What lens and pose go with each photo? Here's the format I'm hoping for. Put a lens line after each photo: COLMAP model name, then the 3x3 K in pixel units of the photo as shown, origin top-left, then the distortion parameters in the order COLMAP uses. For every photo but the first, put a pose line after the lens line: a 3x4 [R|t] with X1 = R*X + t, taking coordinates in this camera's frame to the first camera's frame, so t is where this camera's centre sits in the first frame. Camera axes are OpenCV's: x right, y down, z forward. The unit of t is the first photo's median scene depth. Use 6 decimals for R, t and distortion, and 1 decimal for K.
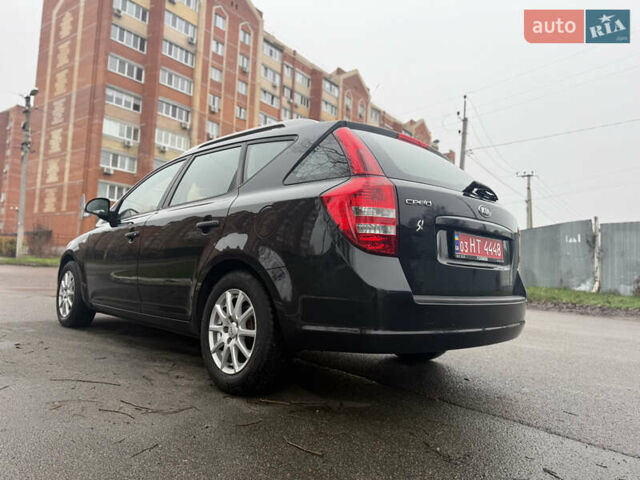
lens RADIAL K [[449.9, 0, 319.3], [0, 449.9, 237.2], [0, 0, 1]] dist [0.021815, -0.031017]
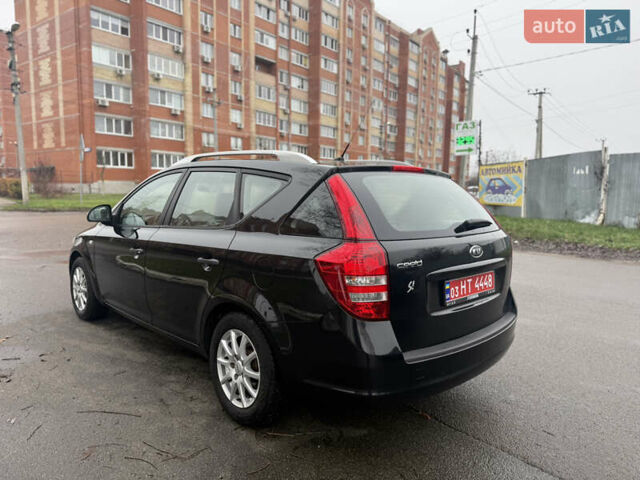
lens RADIAL K [[449.9, 0, 319.9], [0, 449.9, 242.1], [0, 0, 1]] dist [0.021815, -0.031017]
pose [[0.999325, -0.033217, -0.015712, 0.004235], [0.035521, 0.982728, 0.181616, -0.041237], [0.009408, -0.182051, 0.983244, -0.000781]]
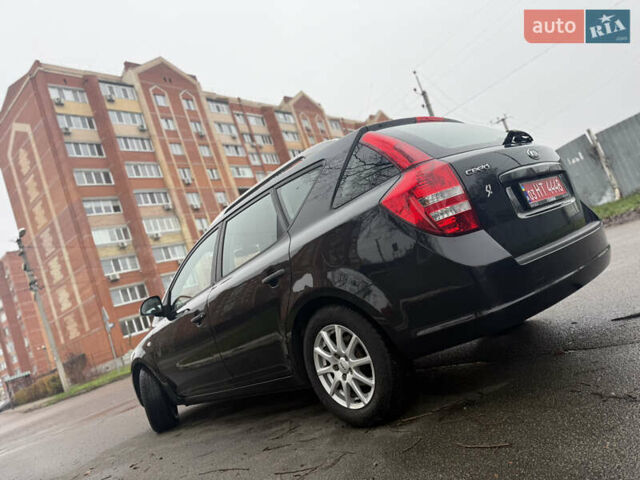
lens RADIAL K [[449.9, 0, 318.7], [0, 449.9, 241.4], [0, 0, 1]] dist [0.021815, -0.031017]
pose [[0.922577, -0.385705, -0.009113, -0.019211], [0.384990, 0.921896, -0.043486, -0.003068], [0.025174, 0.036611, 0.999012, 0.001338]]
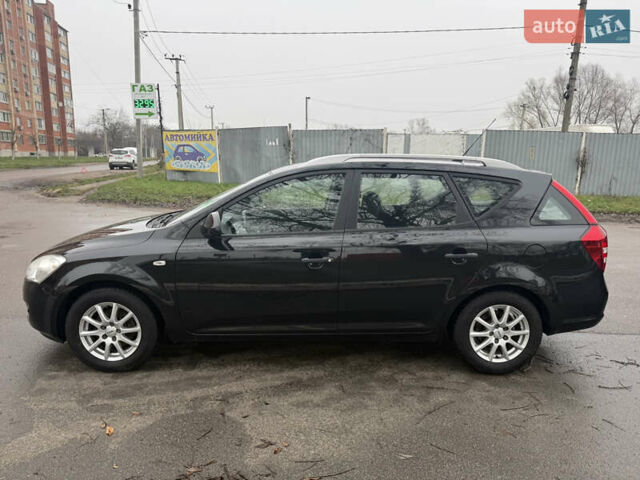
lens RADIAL K [[449.9, 0, 314.9], [0, 449.9, 244.7], [0, 0, 1]] dist [0.021815, -0.031017]
pose [[0.696416, -0.172035, 0.696712, -0.224343], [-0.034849, 0.961589, 0.272274, -0.061570], [-0.716791, -0.213896, 0.663671, 0.080739]]
